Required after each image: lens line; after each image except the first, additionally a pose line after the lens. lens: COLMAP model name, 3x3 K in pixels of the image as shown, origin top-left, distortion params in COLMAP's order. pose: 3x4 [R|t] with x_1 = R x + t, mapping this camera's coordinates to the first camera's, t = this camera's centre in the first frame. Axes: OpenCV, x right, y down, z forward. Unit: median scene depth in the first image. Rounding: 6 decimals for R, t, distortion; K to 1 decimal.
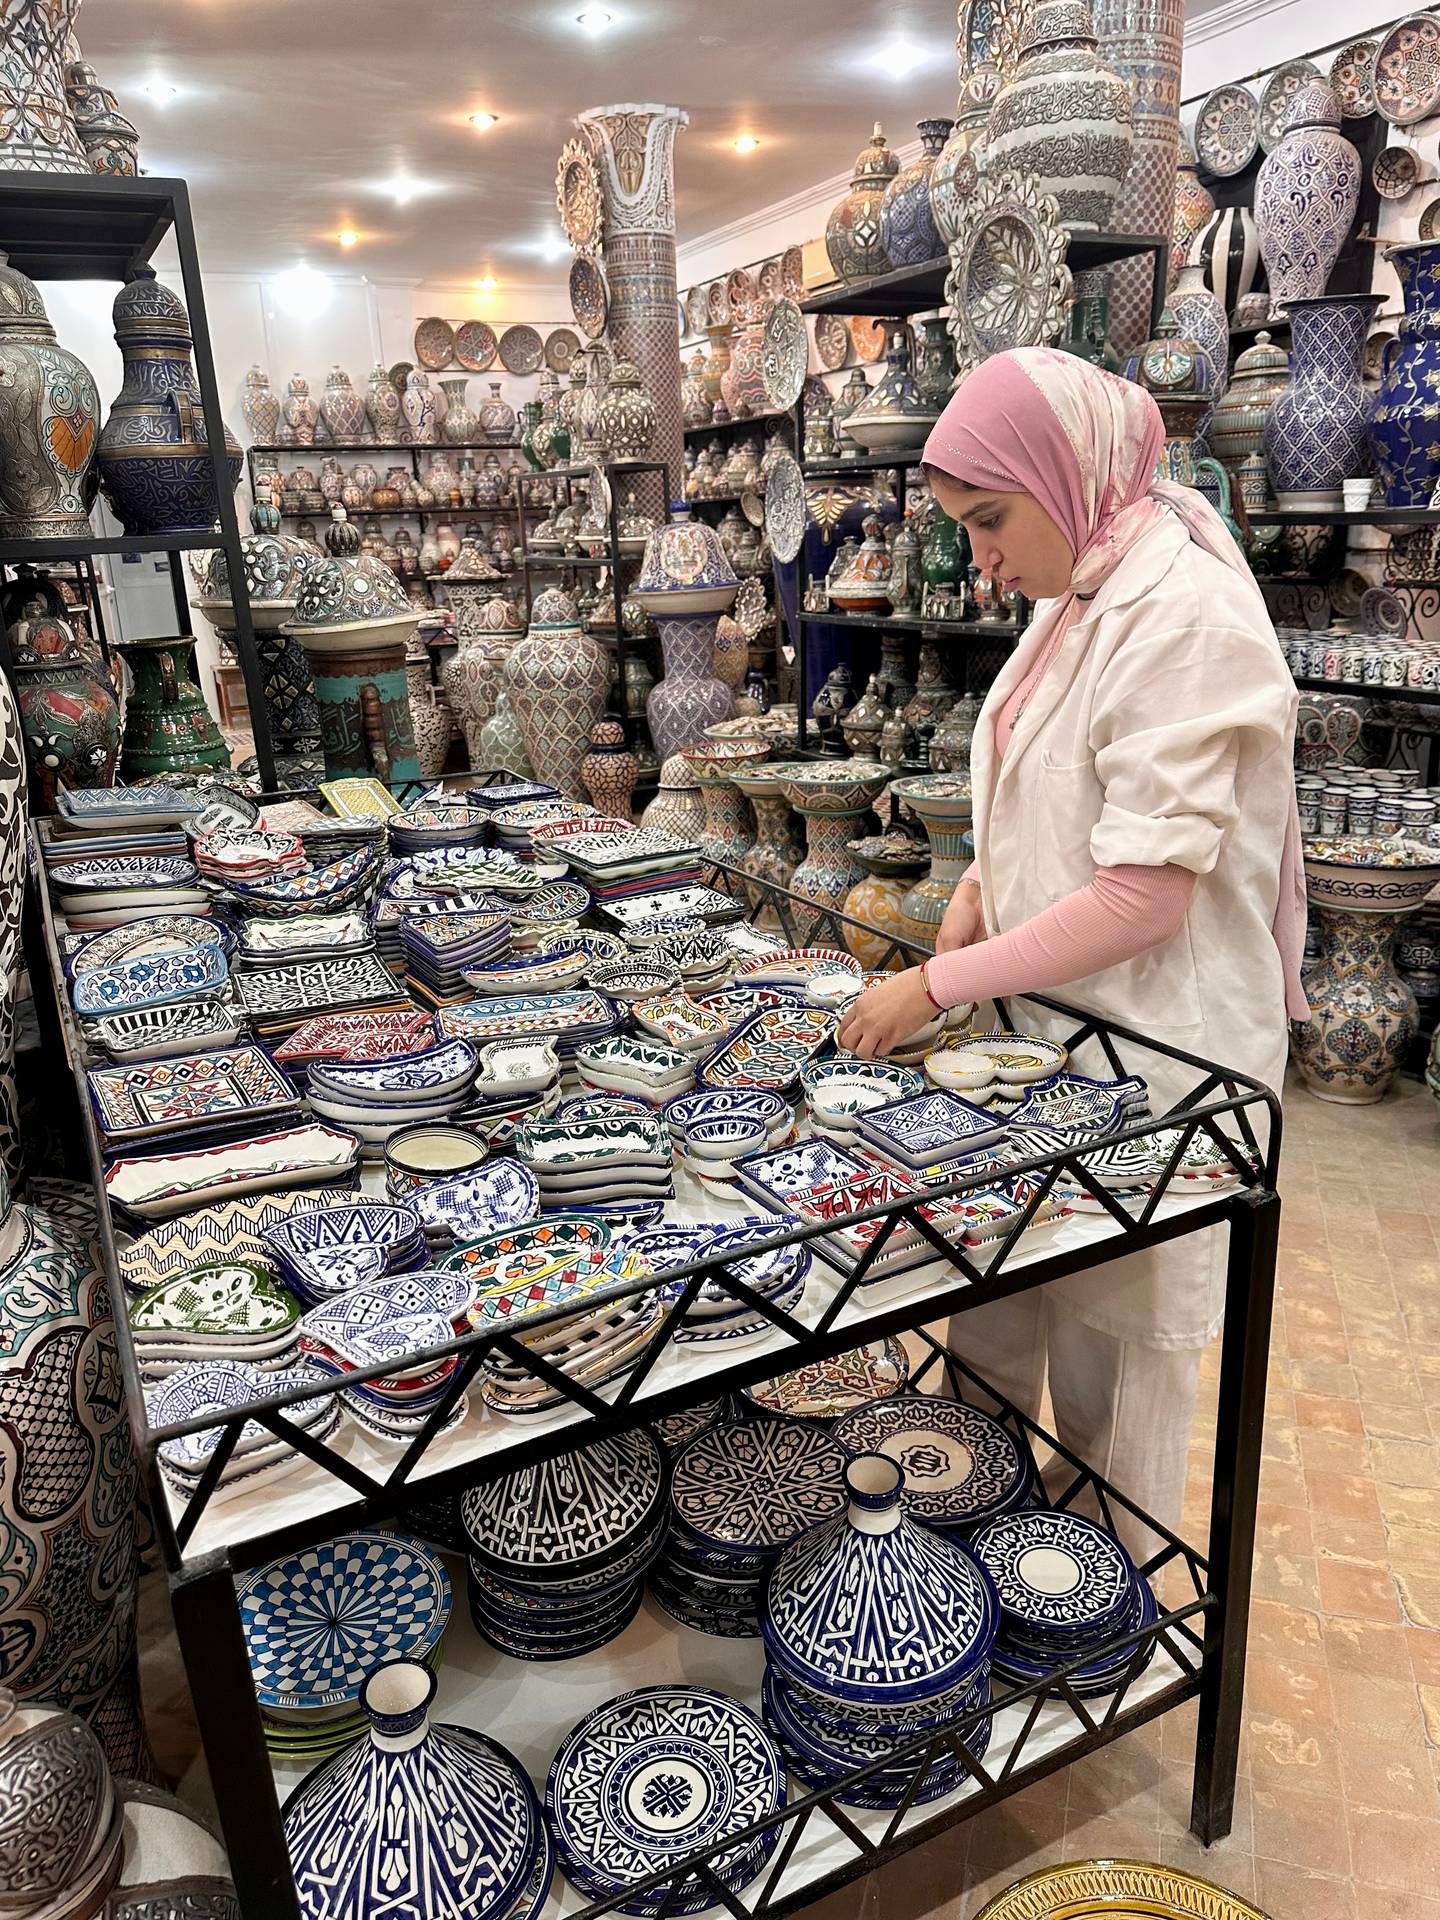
lens RADIAL K [[1389.7, 0, 720.0], [0, 1389.7, 960.0], [0, 0, 1]] dist [-0.007148, 0.023081]
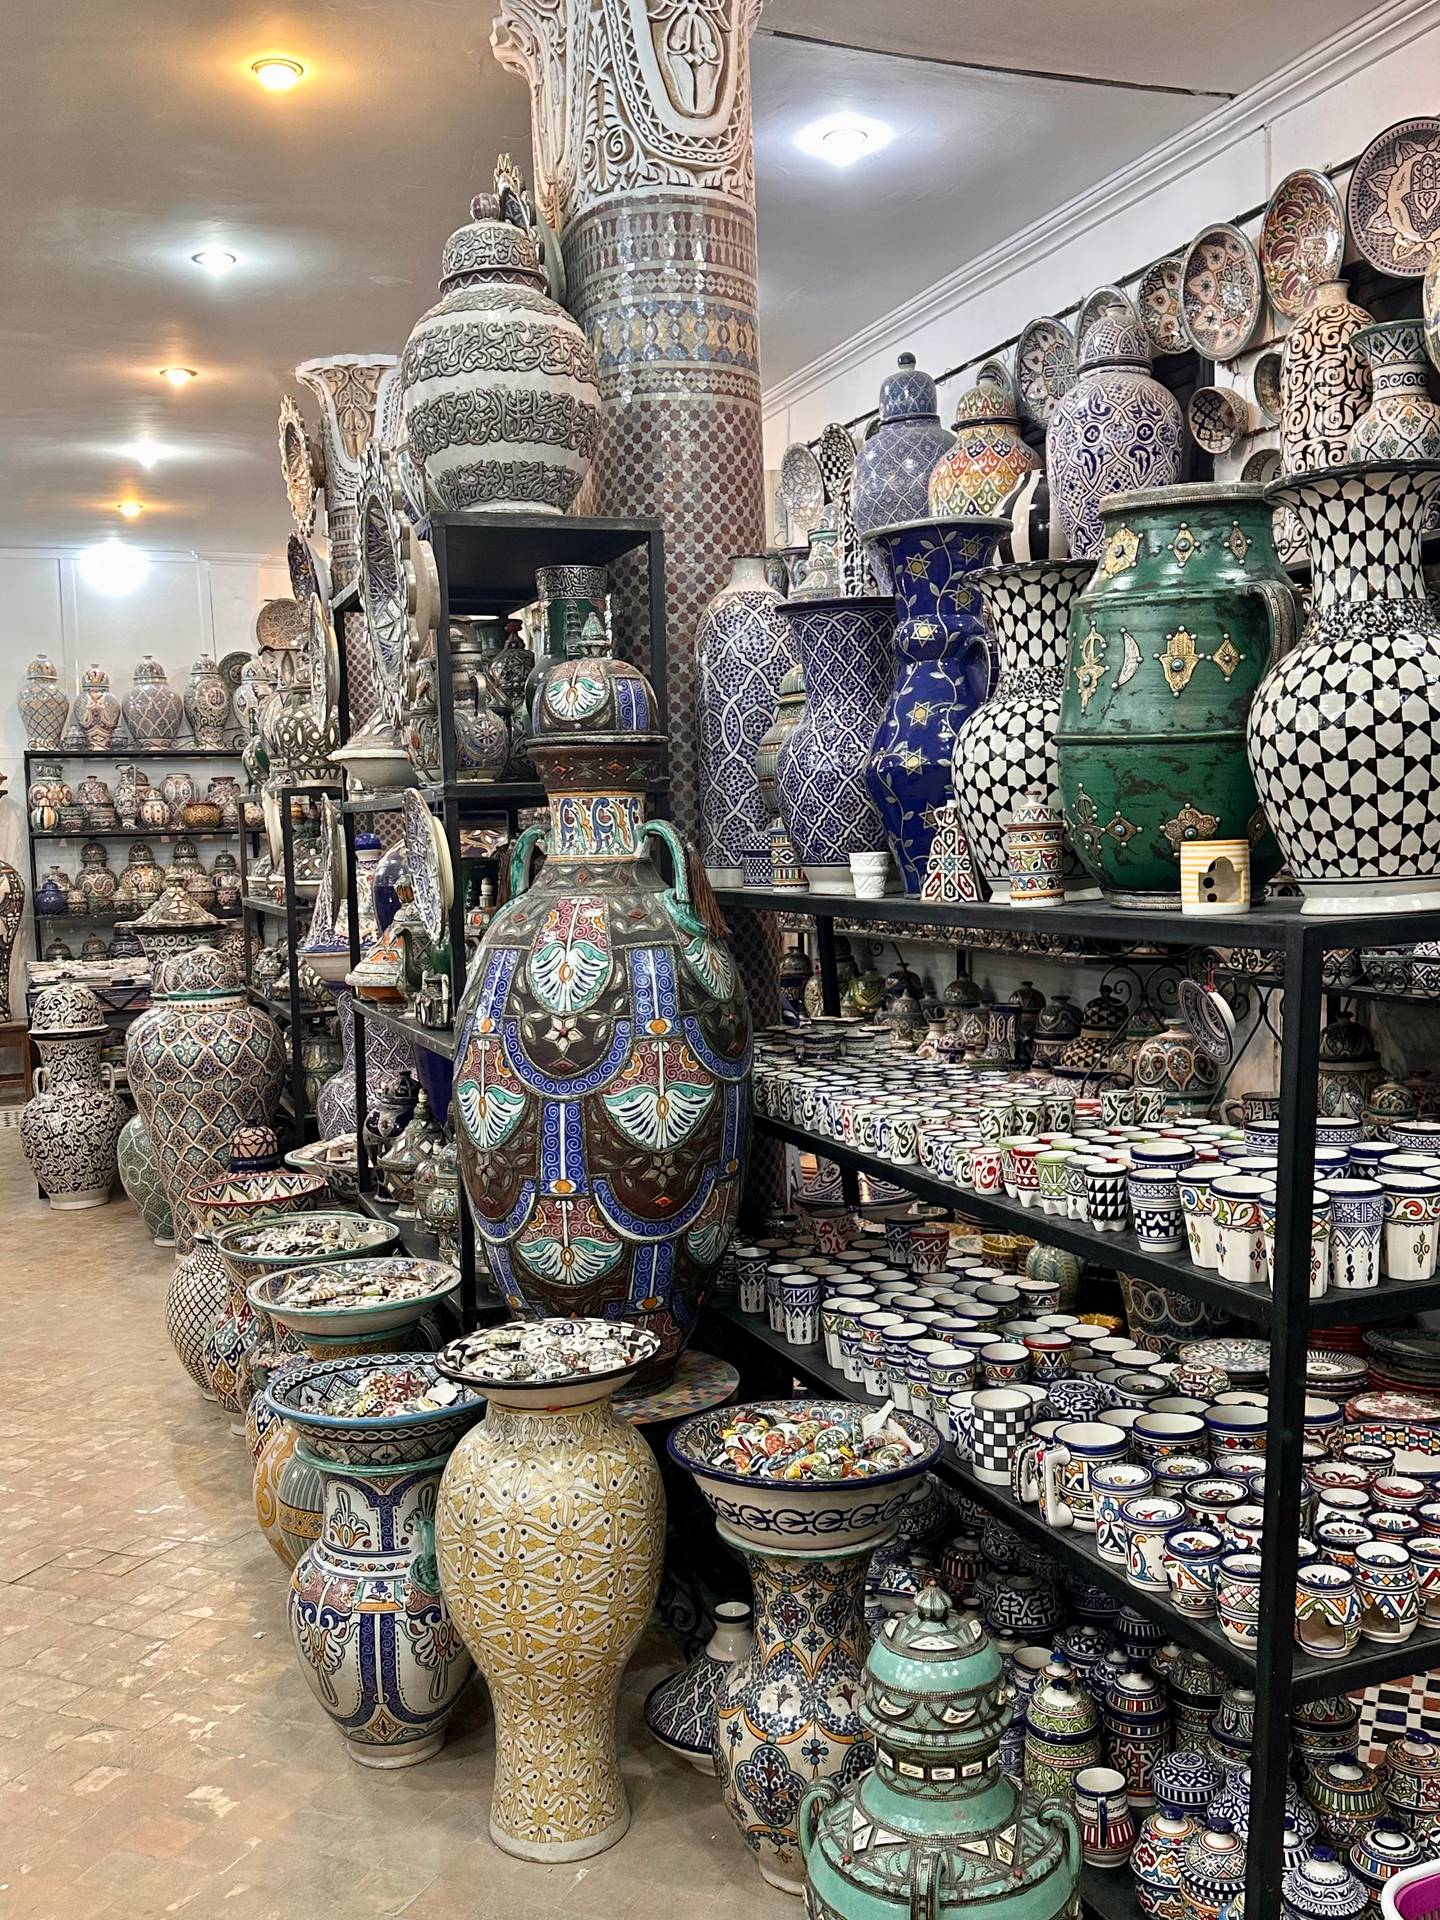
lens RADIAL K [[1818.6, 0, 720.0], [0, 1818.6, 960.0], [0, 0, 1]] dist [0.094125, -0.006488]
pose [[0.991633, 0.019897, -0.127544, 0.281916], [-0.048559, 0.972974, -0.225749, -0.054100], [0.119605, 0.230054, 0.965800, 0.091336]]
